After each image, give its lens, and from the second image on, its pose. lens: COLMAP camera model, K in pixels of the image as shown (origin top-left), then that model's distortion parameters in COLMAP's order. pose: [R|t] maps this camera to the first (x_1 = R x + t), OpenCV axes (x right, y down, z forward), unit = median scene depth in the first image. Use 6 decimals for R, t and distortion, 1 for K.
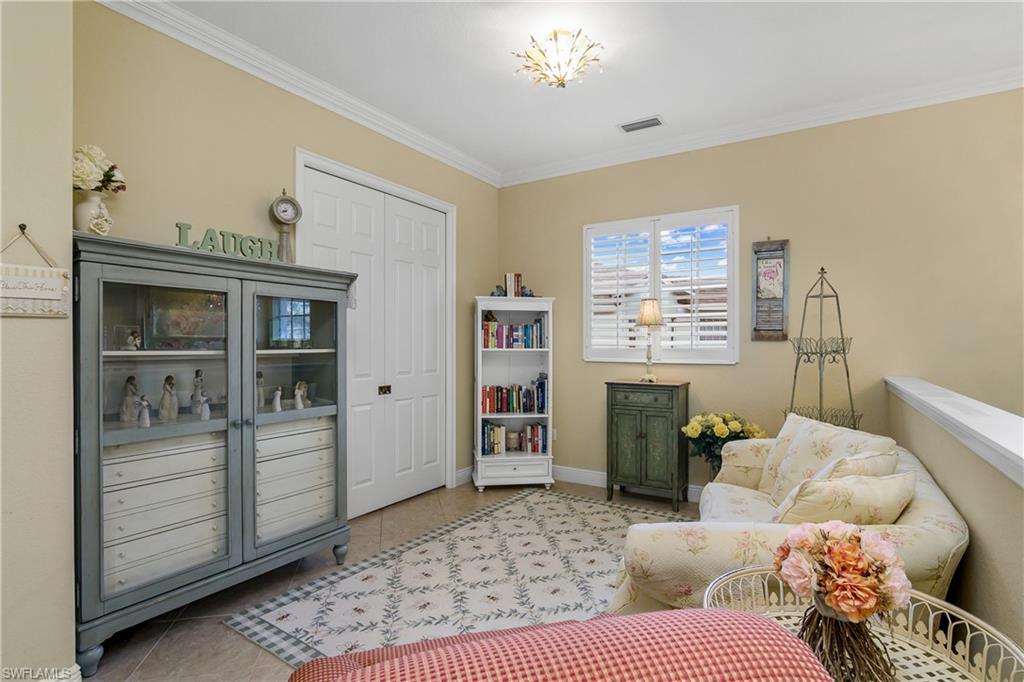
lens RADIAL K [[506.5, 0, 510.3], [0, 506.5, 342.4], [0, 0, 1]] dist [-0.026413, 0.006205]
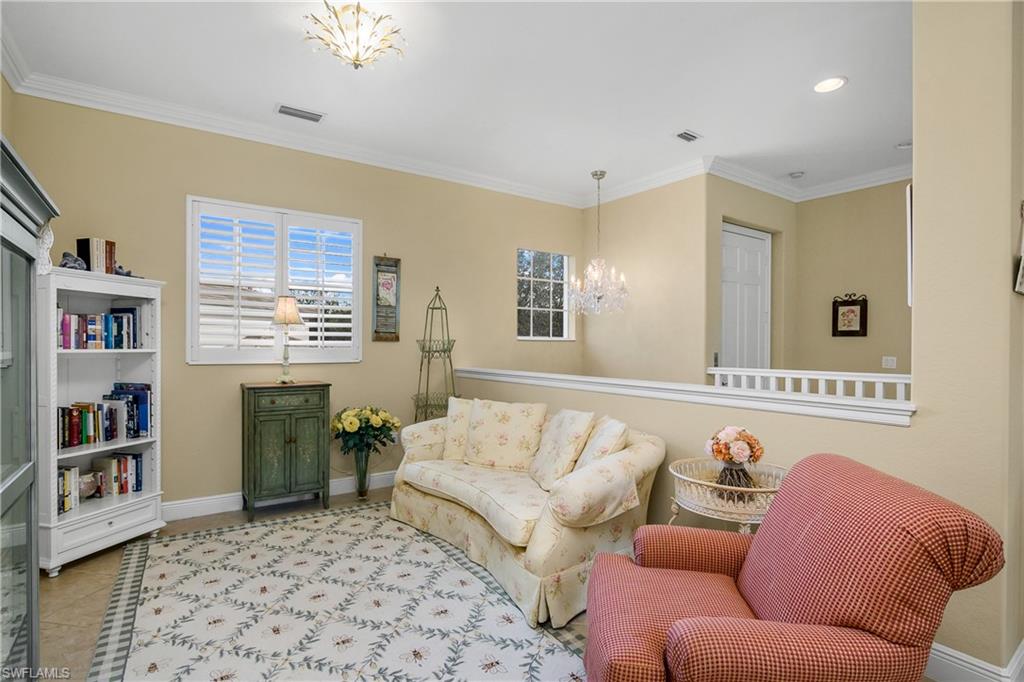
lens RADIAL K [[506.5, 0, 494.0], [0, 506.5, 345.4], [0, 0, 1]] dist [-0.026413, 0.006205]
pose [[0.394761, 0.001236, 0.918783, -0.459765], [-0.006336, 0.999979, 0.001377, 0.002799], [-0.918762, -0.006365, 0.394760, 0.280705]]
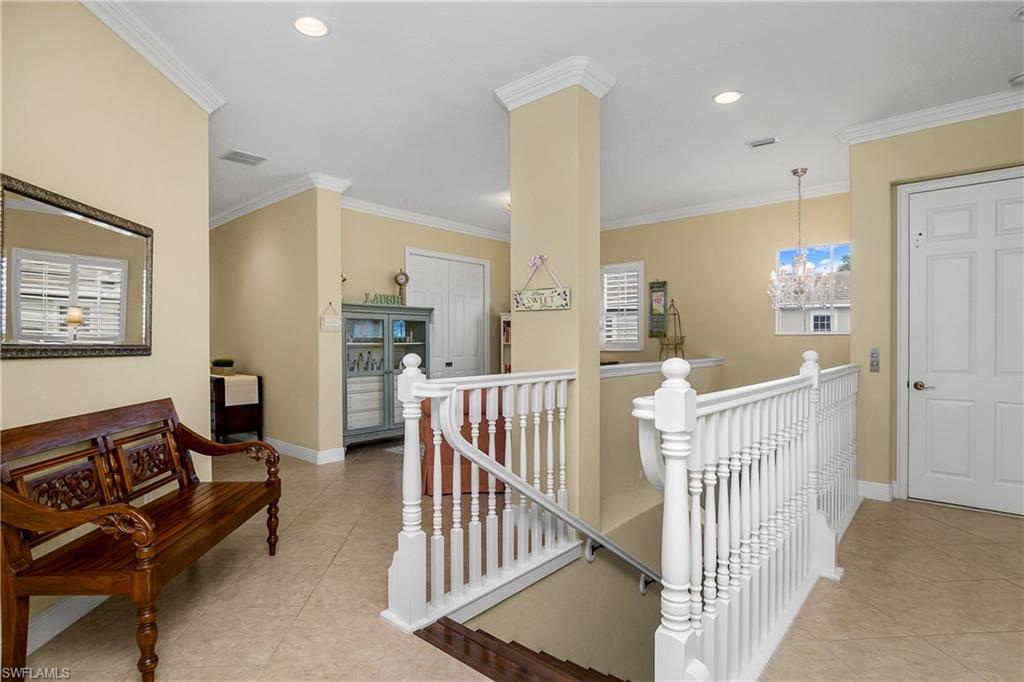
lens RADIAL K [[506.5, 0, 510.3], [0, 506.5, 340.9], [0, 0, 1]] dist [-0.026413, 0.006205]
pose [[0.988573, -0.002496, -0.150724, 0.256648], [0.003394, 0.999978, 0.005698, -0.004039], [0.150706, -0.006145, 0.988559, -0.812923]]
